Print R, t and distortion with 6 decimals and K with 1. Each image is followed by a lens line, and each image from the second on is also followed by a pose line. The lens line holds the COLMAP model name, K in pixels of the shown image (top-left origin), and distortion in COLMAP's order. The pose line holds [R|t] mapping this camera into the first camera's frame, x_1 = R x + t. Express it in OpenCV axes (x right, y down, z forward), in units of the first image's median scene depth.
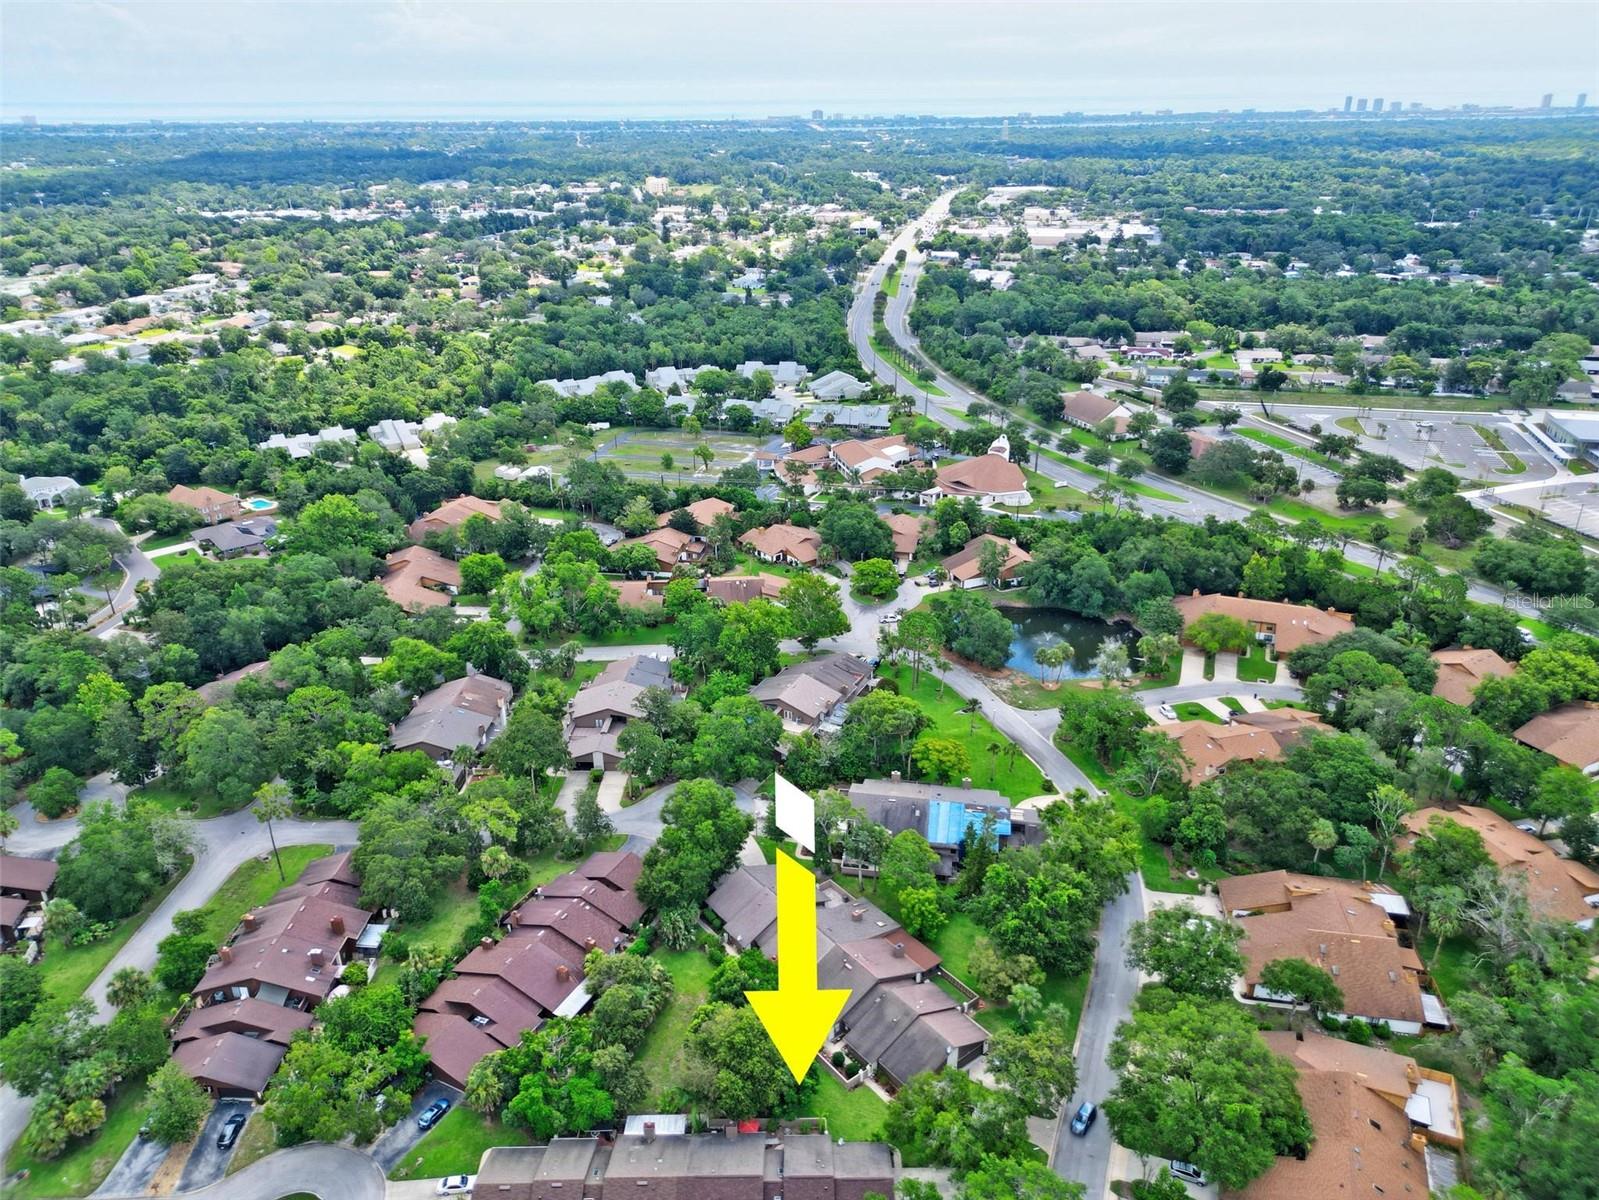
lens RADIAL K [[1122.0, 0, 790.5], [0, 1122.0, 599.0], [0, 0, 1]] dist [0.020236, -0.026964]
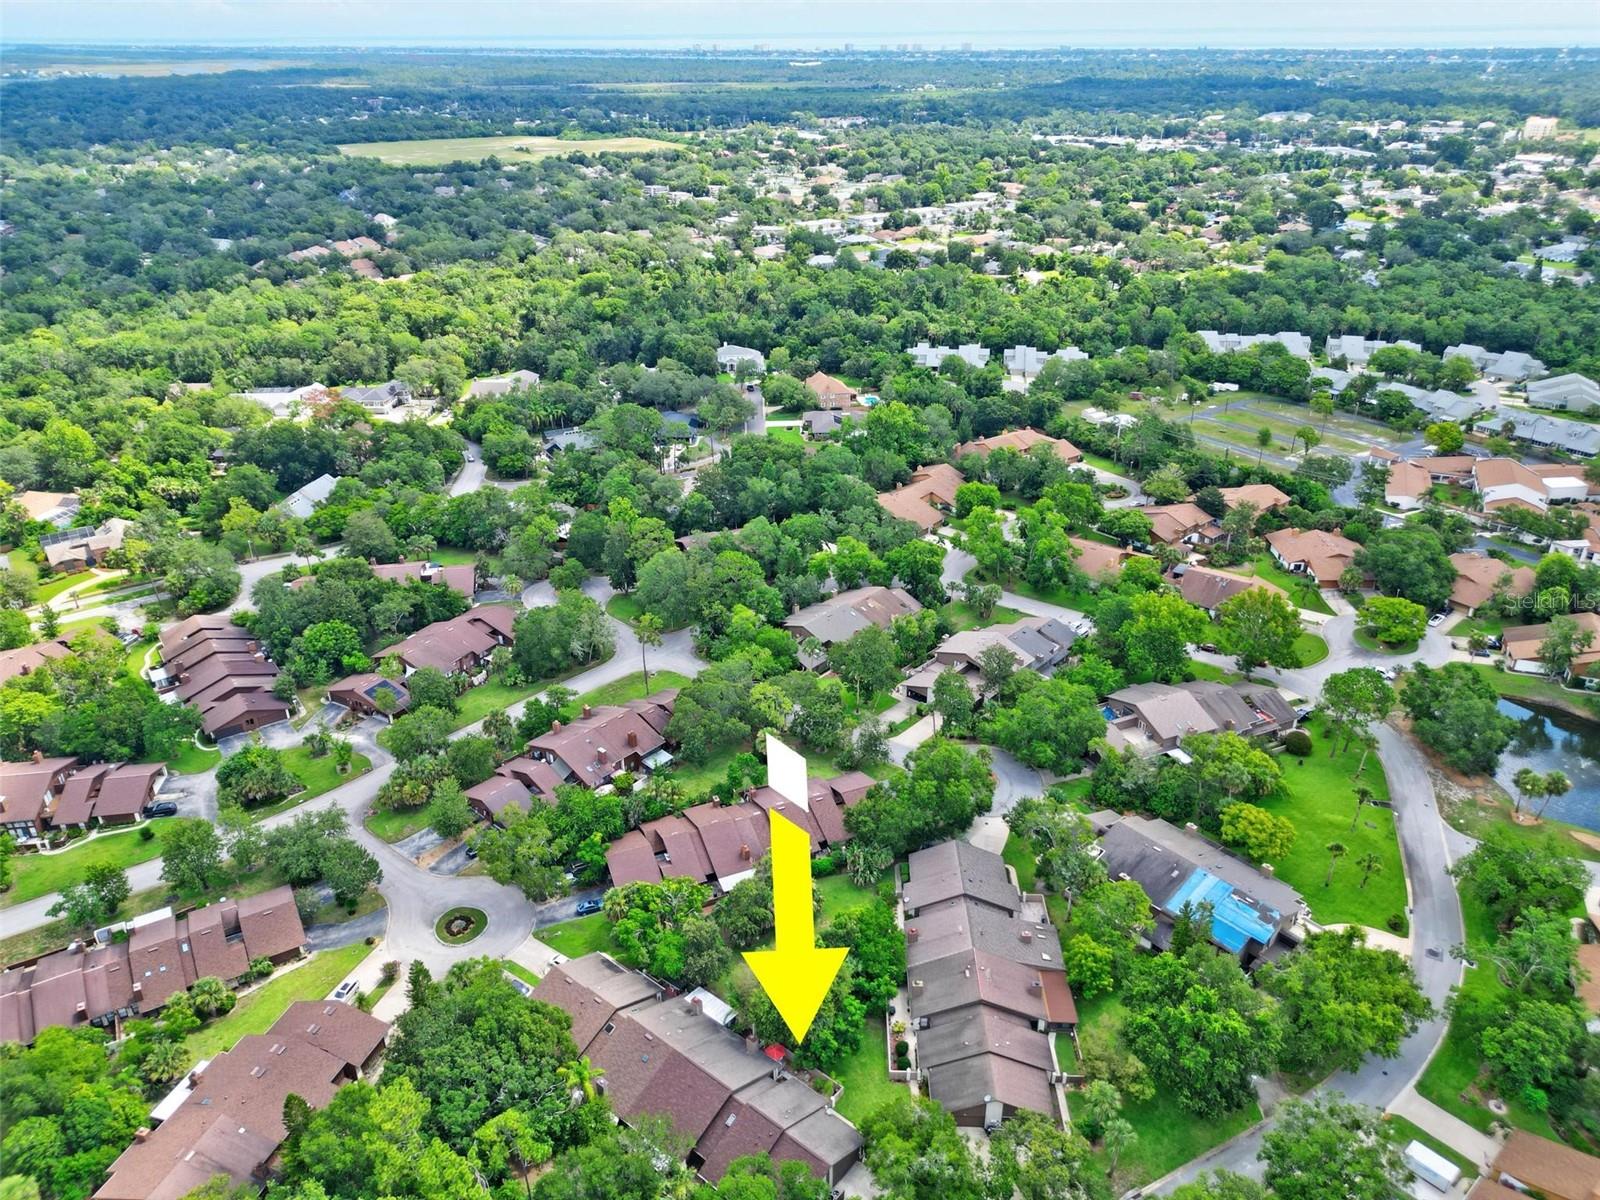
lens RADIAL K [[1122.7, 0, 788.4], [0, 1122.7, 607.3], [0, 0, 1]] dist [0.020236, -0.026964]
pose [[0.755311, 0.291067, -0.587184, 0.190088], [-0.255255, 0.955866, 0.145480, -0.030297], [0.603614, 0.039999, 0.796273, 0.070712]]
